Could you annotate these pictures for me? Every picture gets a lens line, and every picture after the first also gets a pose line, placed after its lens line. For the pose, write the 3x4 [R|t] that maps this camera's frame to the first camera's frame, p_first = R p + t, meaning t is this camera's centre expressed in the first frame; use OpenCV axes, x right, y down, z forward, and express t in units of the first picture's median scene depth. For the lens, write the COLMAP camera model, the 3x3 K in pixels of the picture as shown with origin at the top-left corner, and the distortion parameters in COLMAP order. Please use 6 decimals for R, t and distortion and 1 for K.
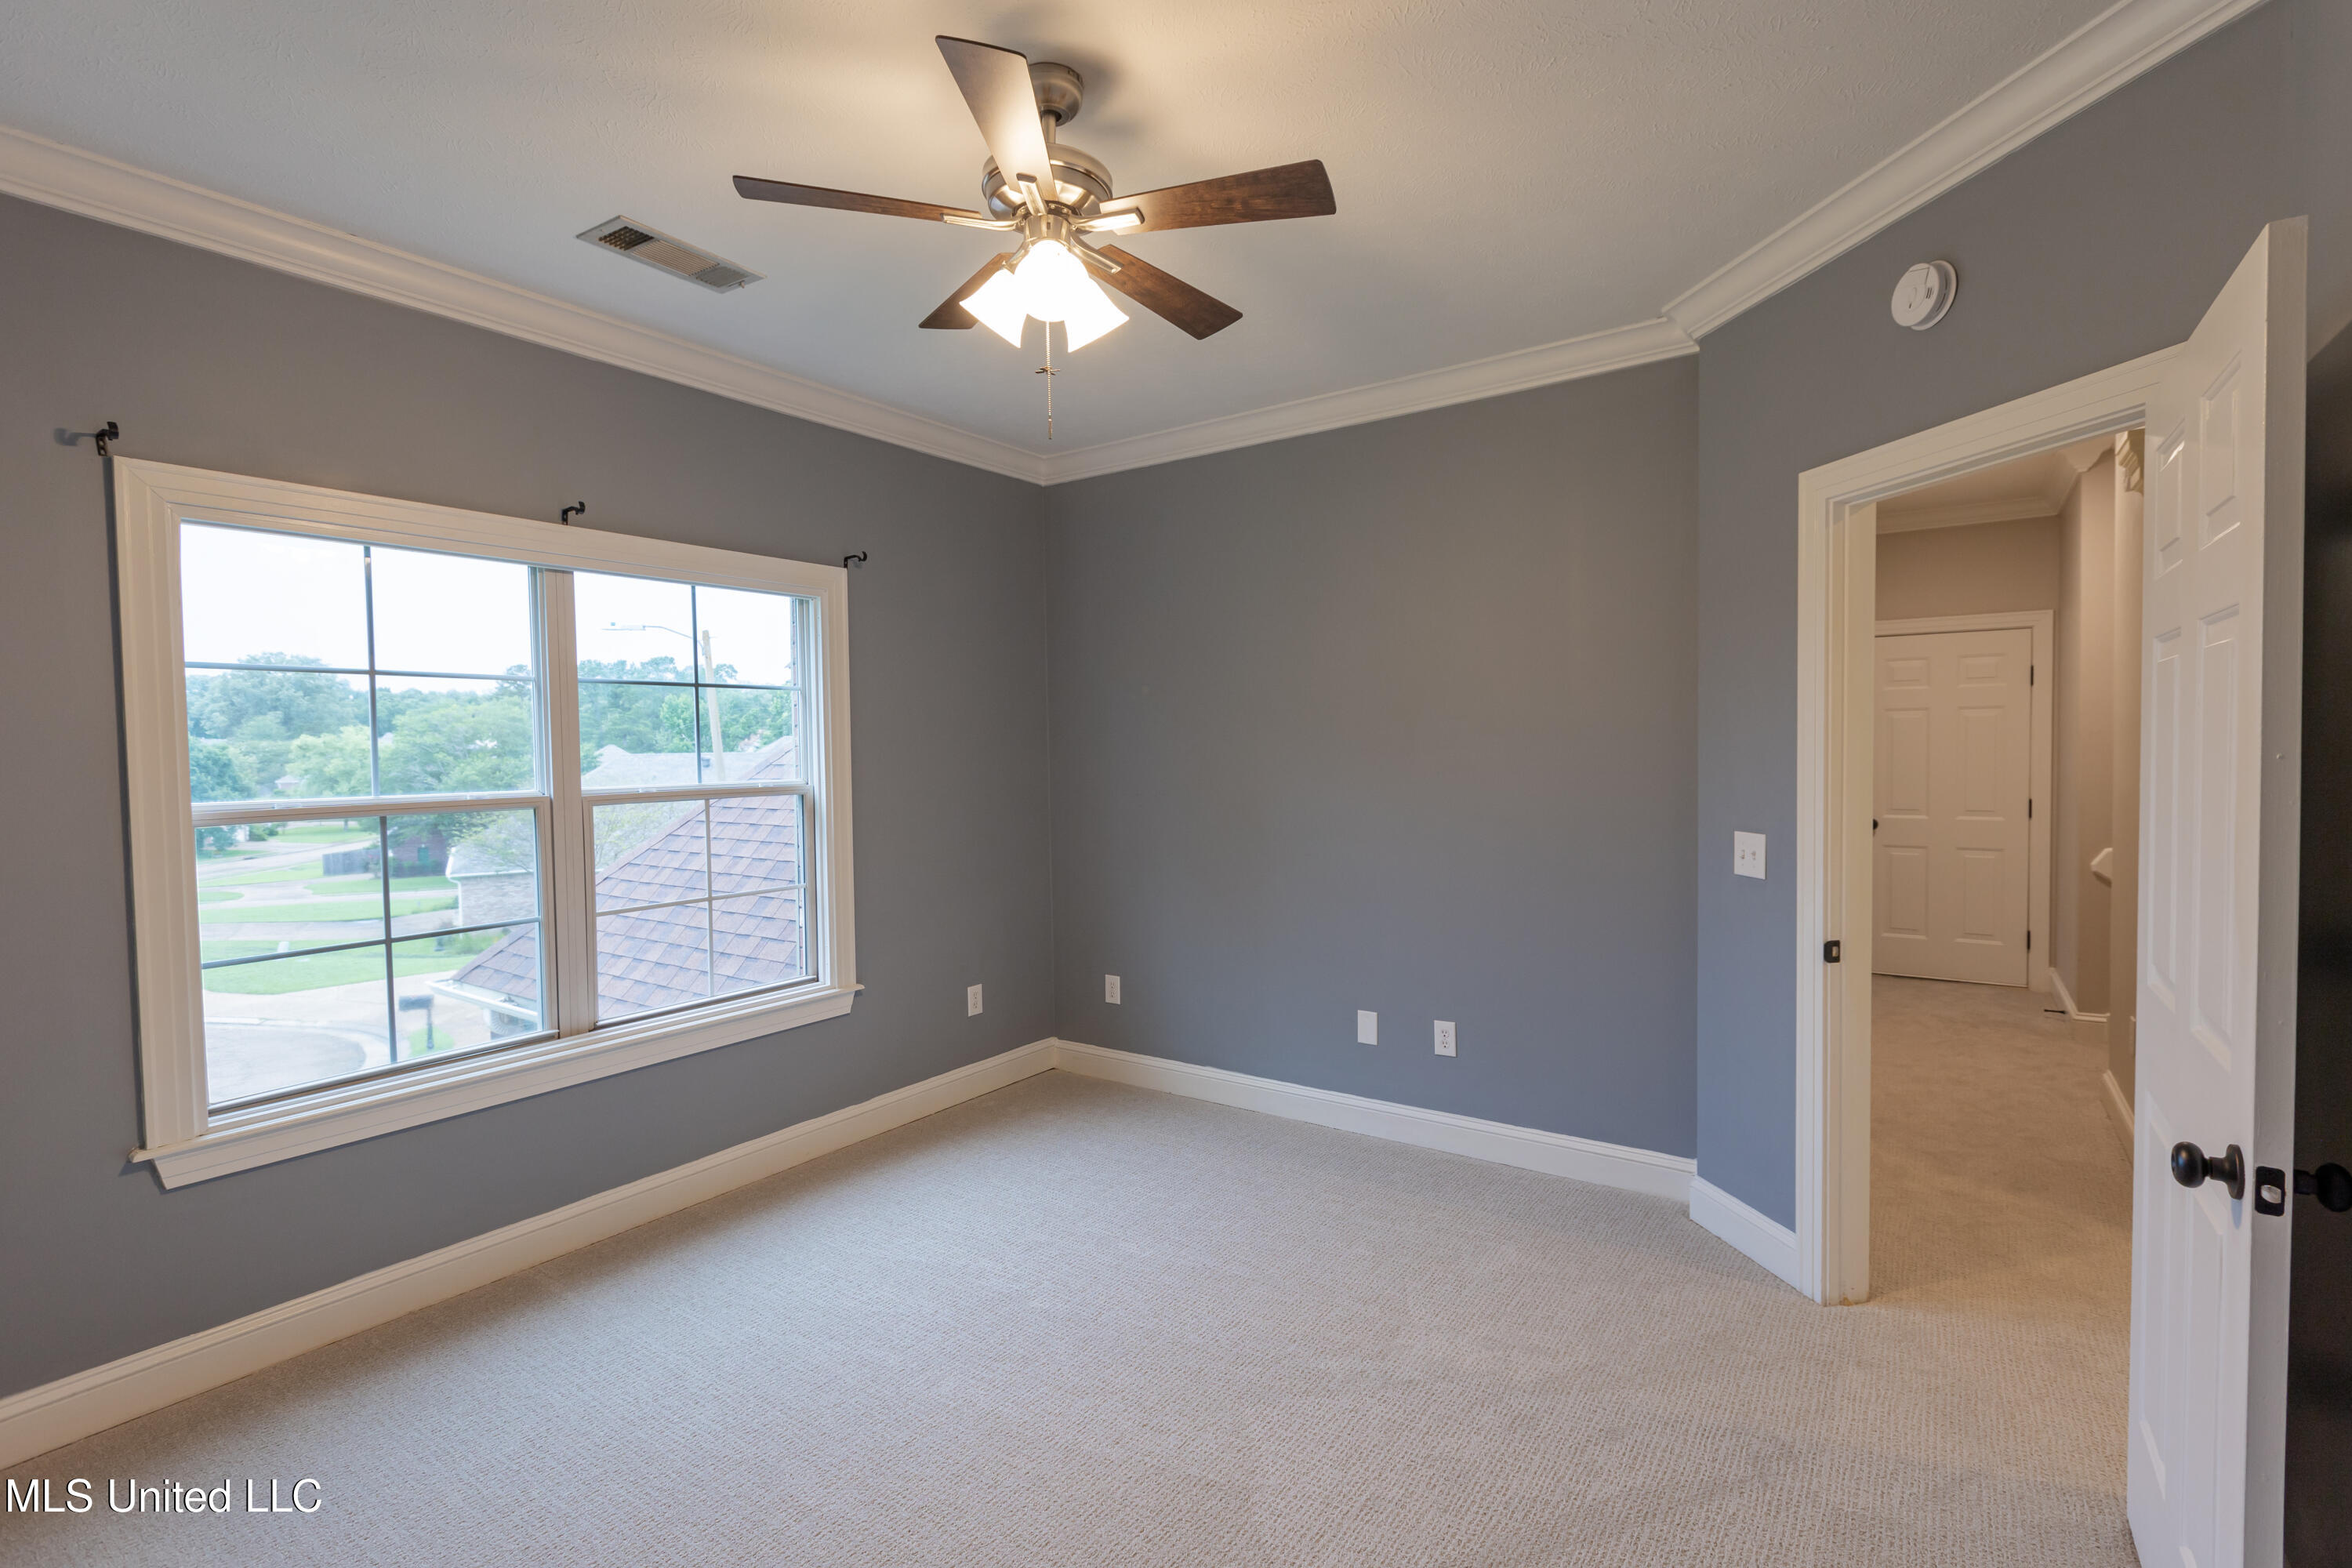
lens RADIAL K [[1055.4, 0, 1198.9], [0, 1055.4, 779.6], [0, 0, 1]] dist [0.000806, 0.000414]
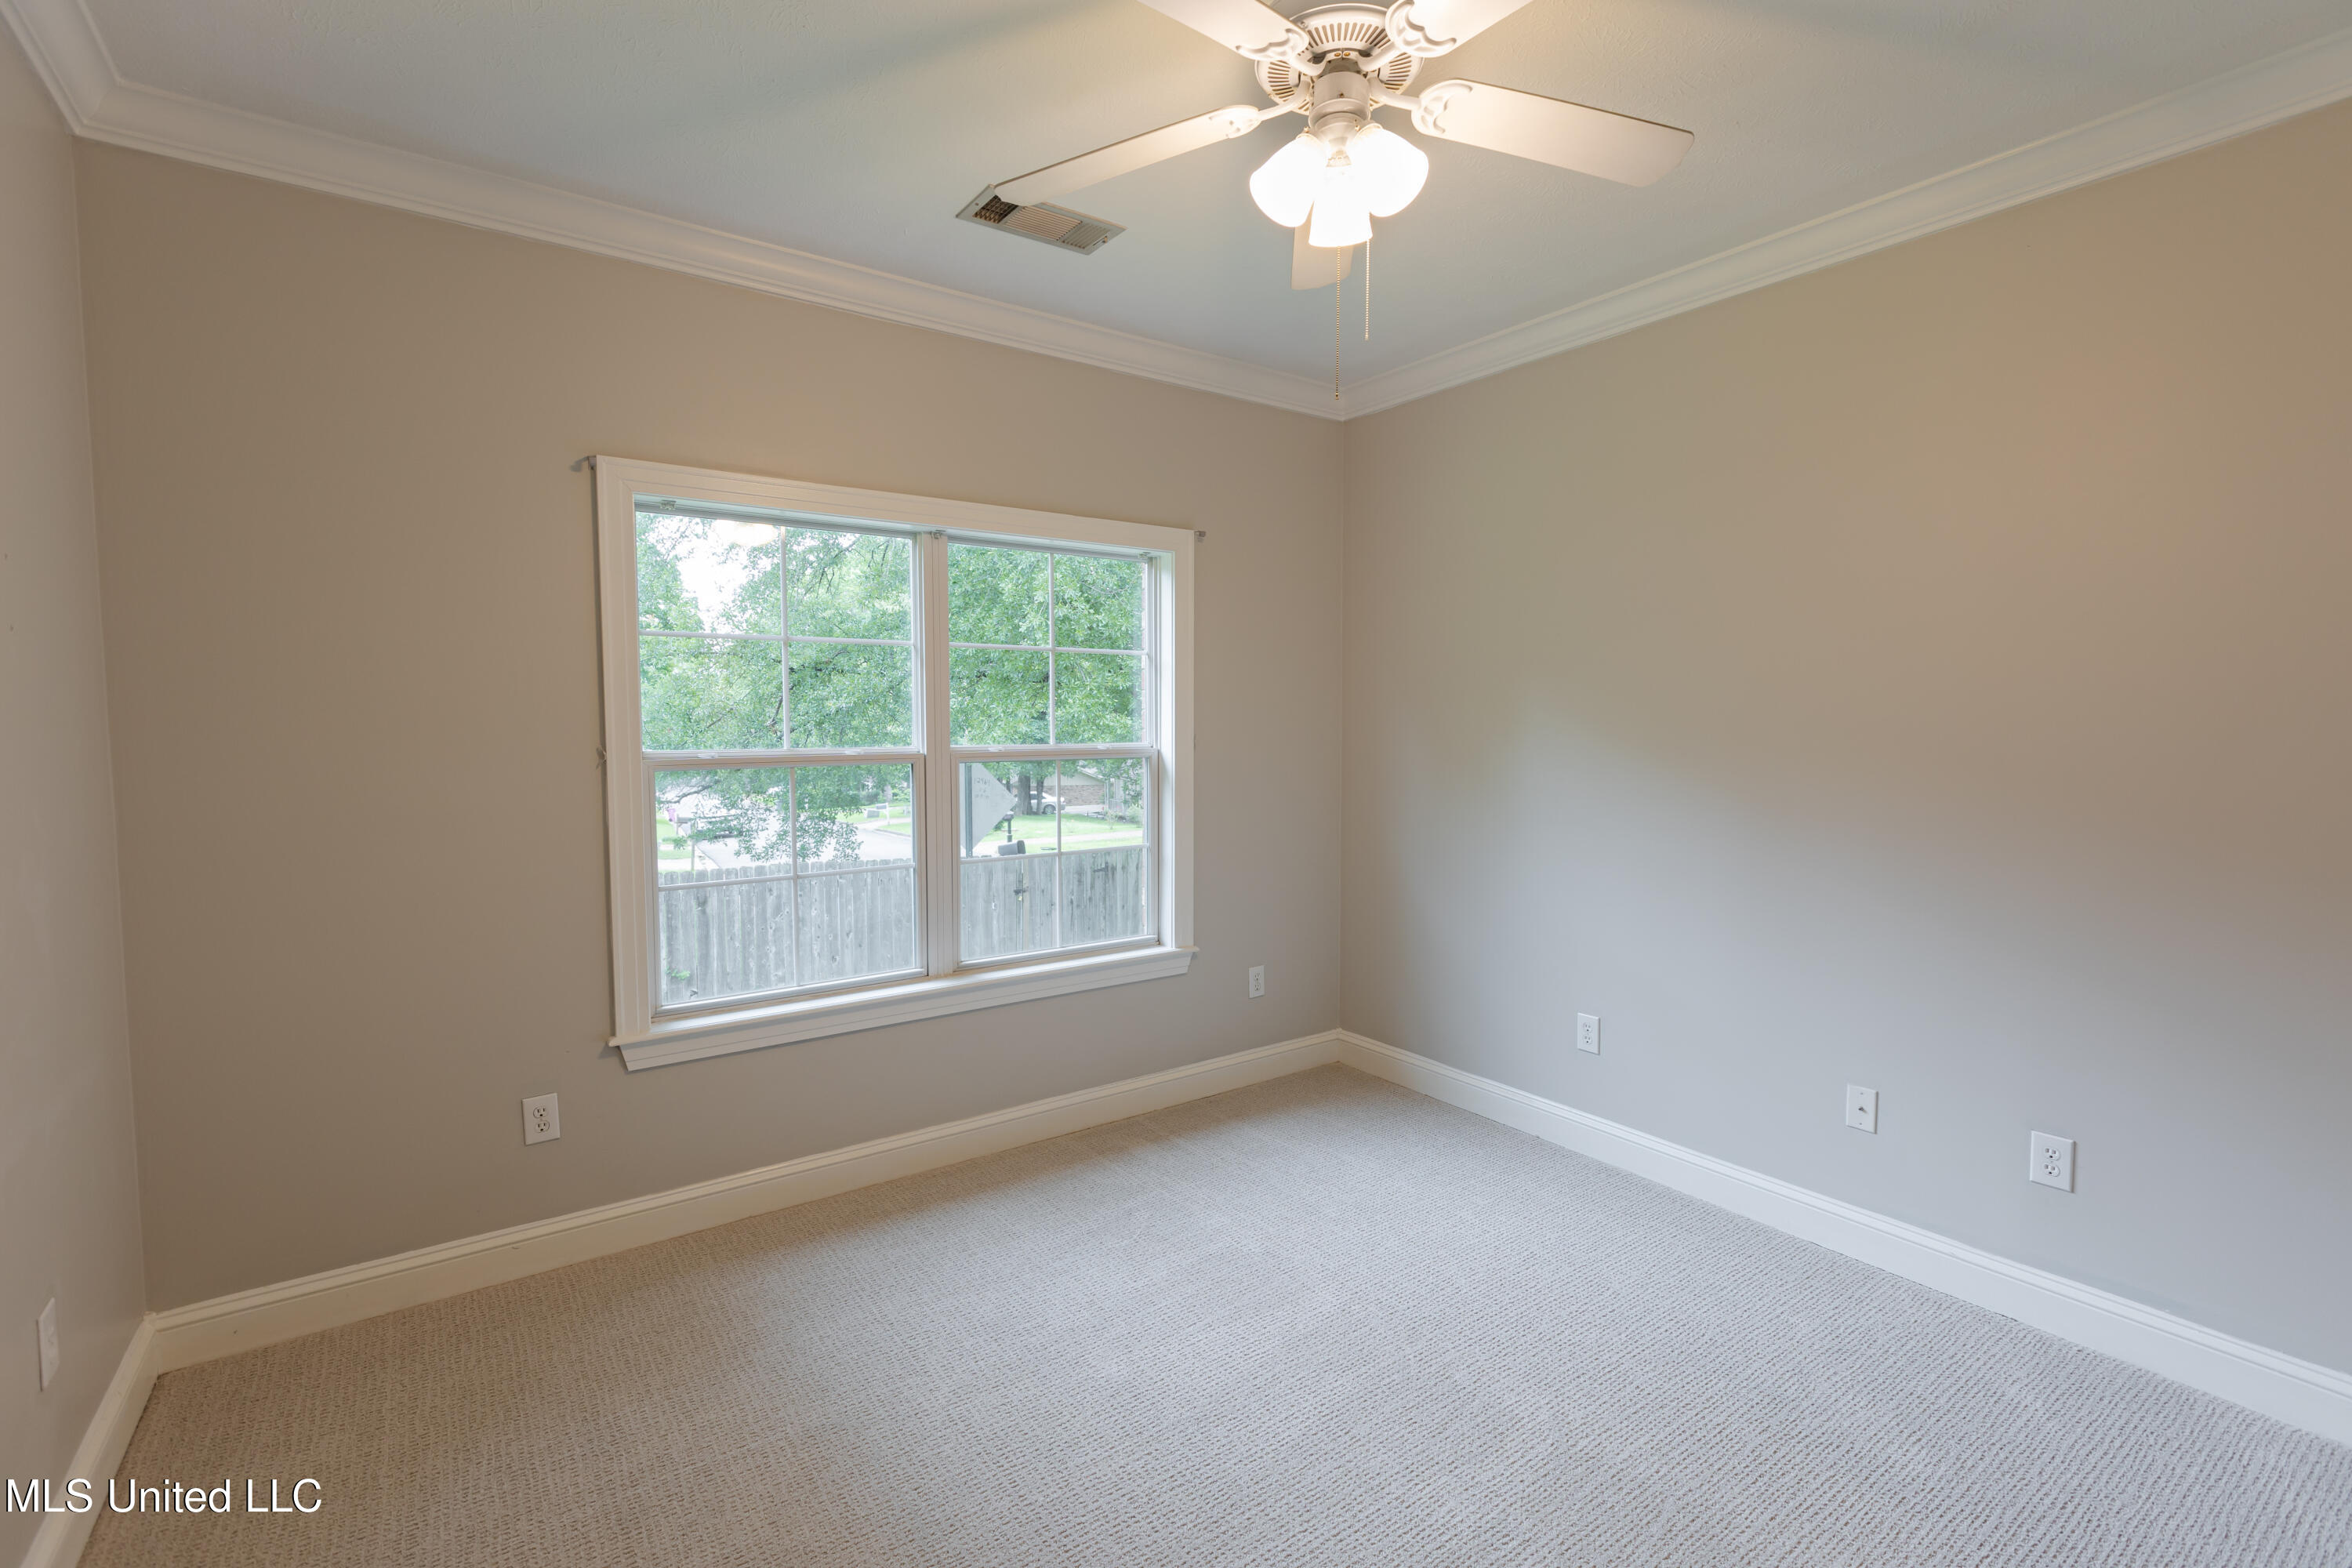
lens RADIAL K [[1061.7, 0, 1247.9], [0, 1061.7, 835.2], [0, 0, 1]] dist [0.000345, 0.000038]
pose [[0.951074, 0.049683, -0.304943, 0.040981], [-0.024462, 0.995997, 0.085980, -0.003597], [0.307994, -0.074314, 0.948481, 0.060425]]
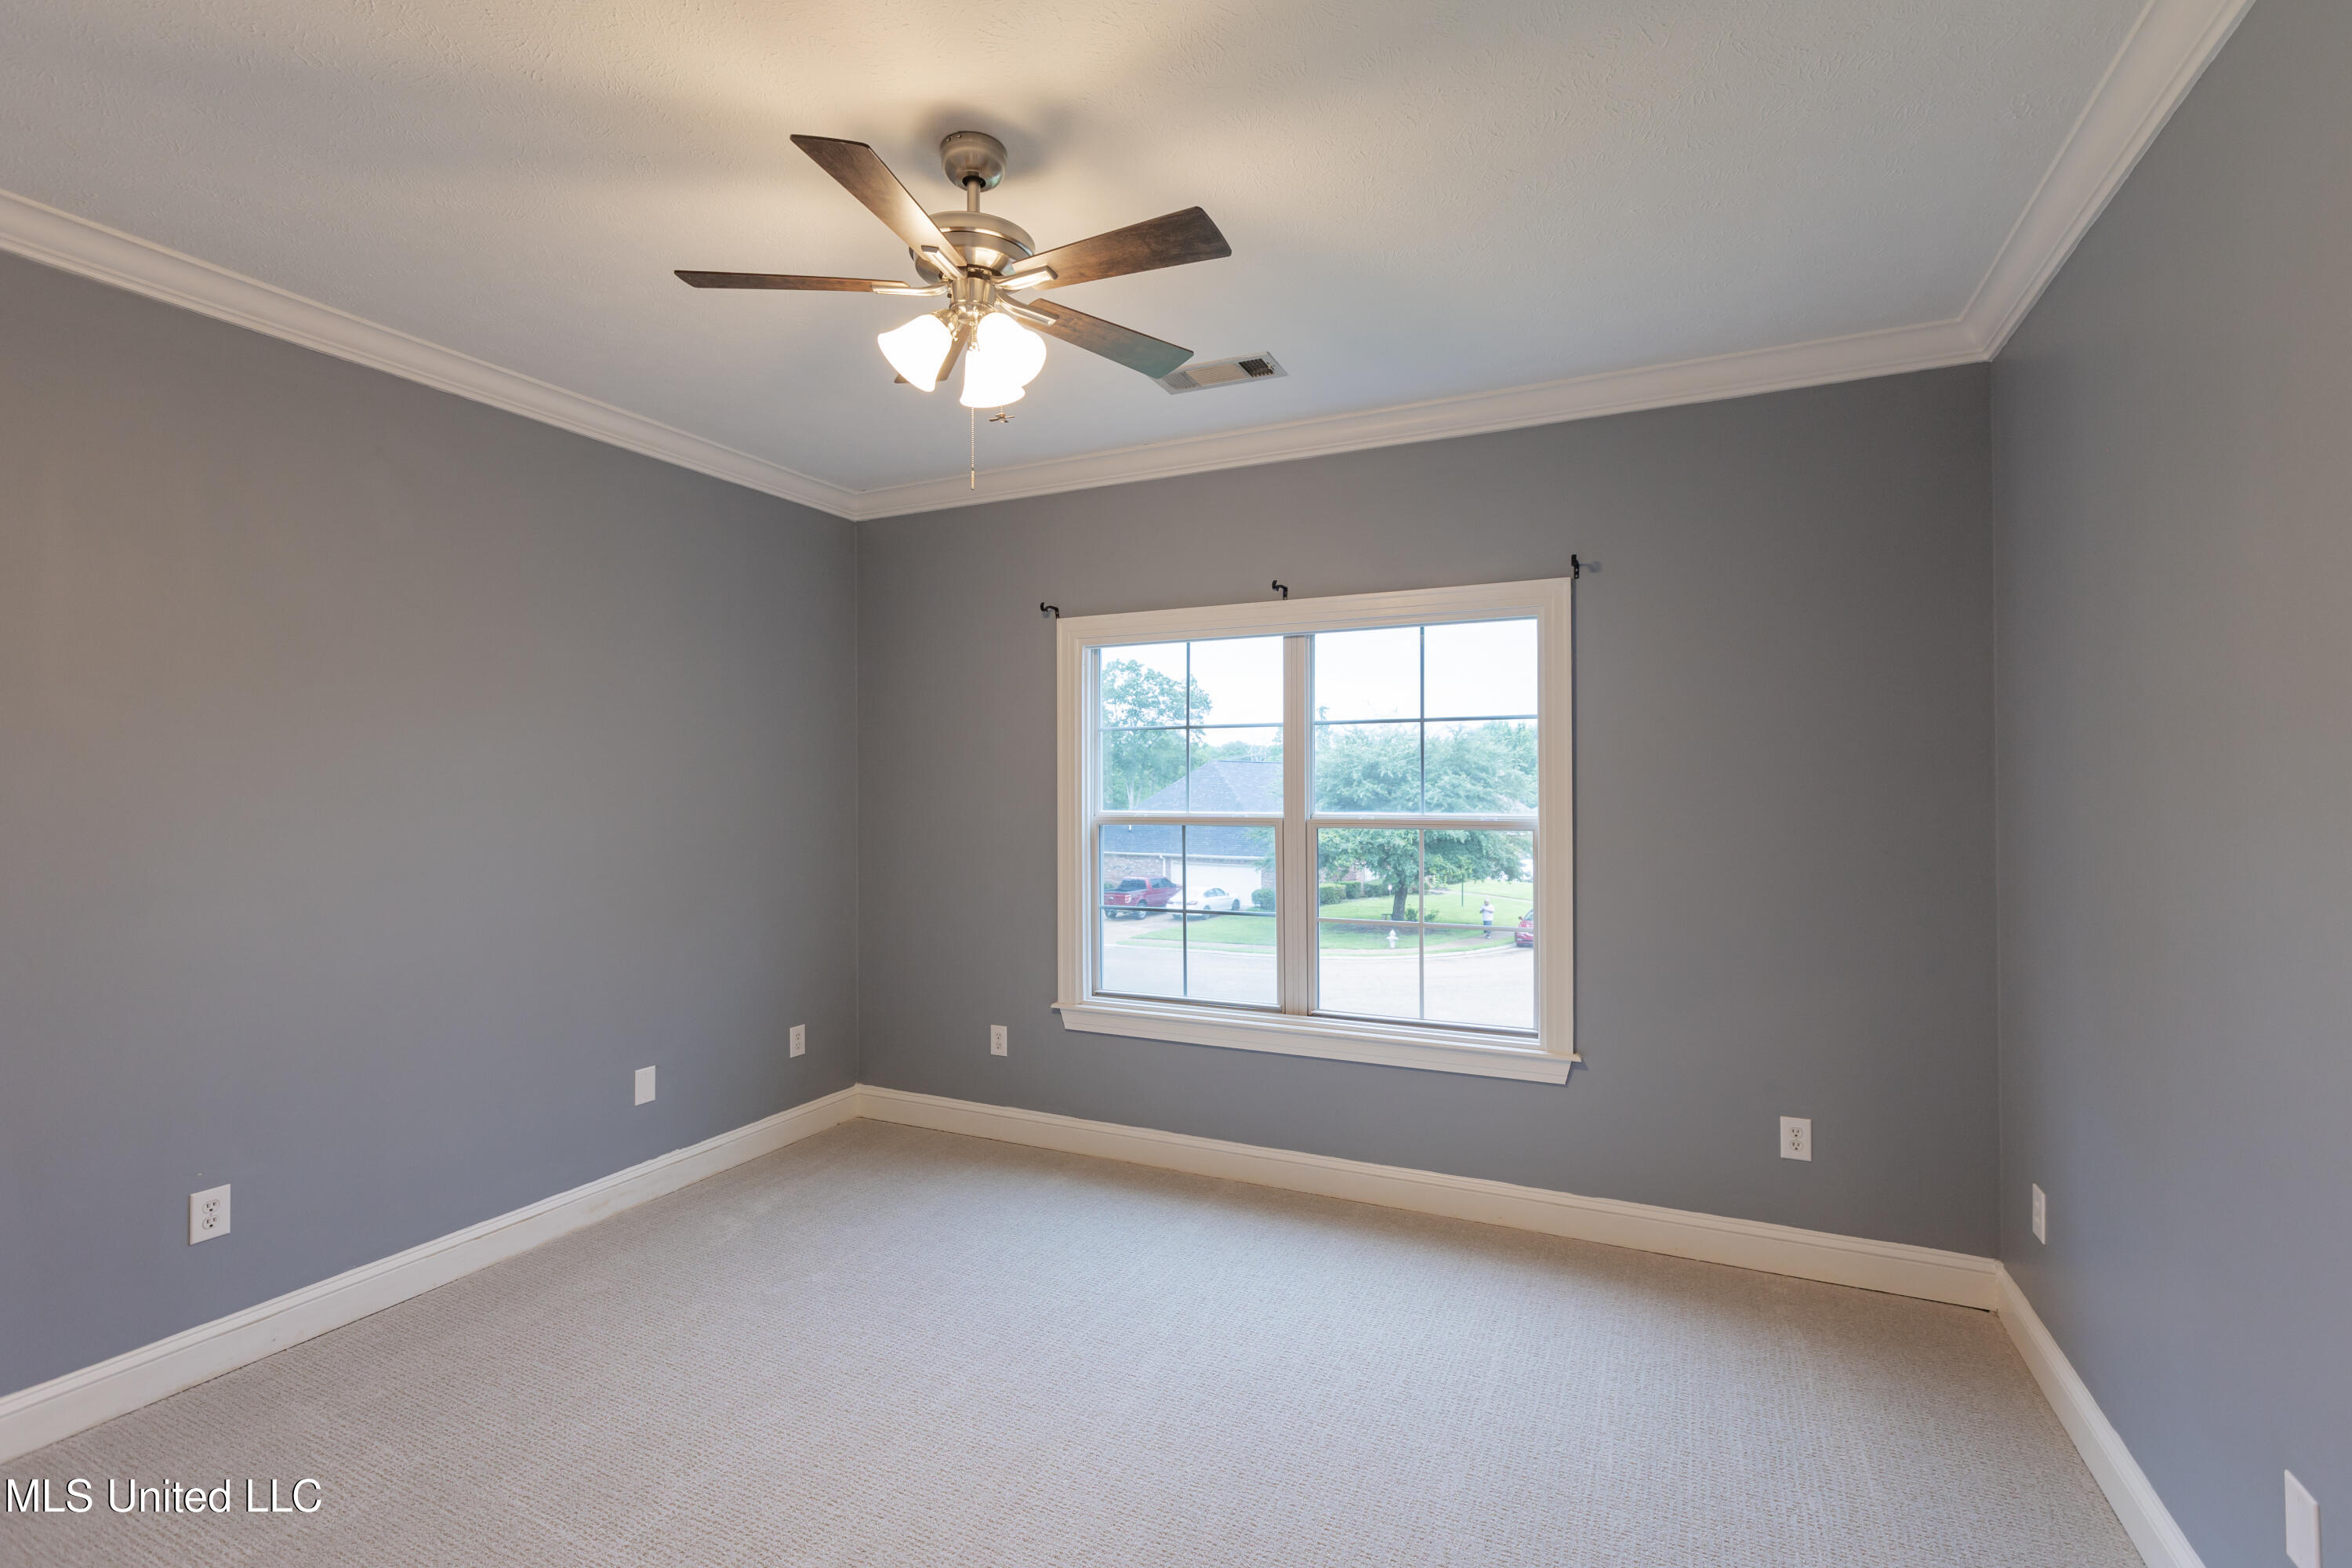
lens RADIAL K [[1055.4, 0, 1198.9], [0, 1055.4, 779.6], [0, 0, 1]] dist [0.000806, 0.000414]
pose [[0.171927, 0.007303, -0.985083, 0.583148], [-0.035435, 0.999371, 0.001224, -0.026639], [0.984472, 0.034696, 0.172077, 0.665388]]
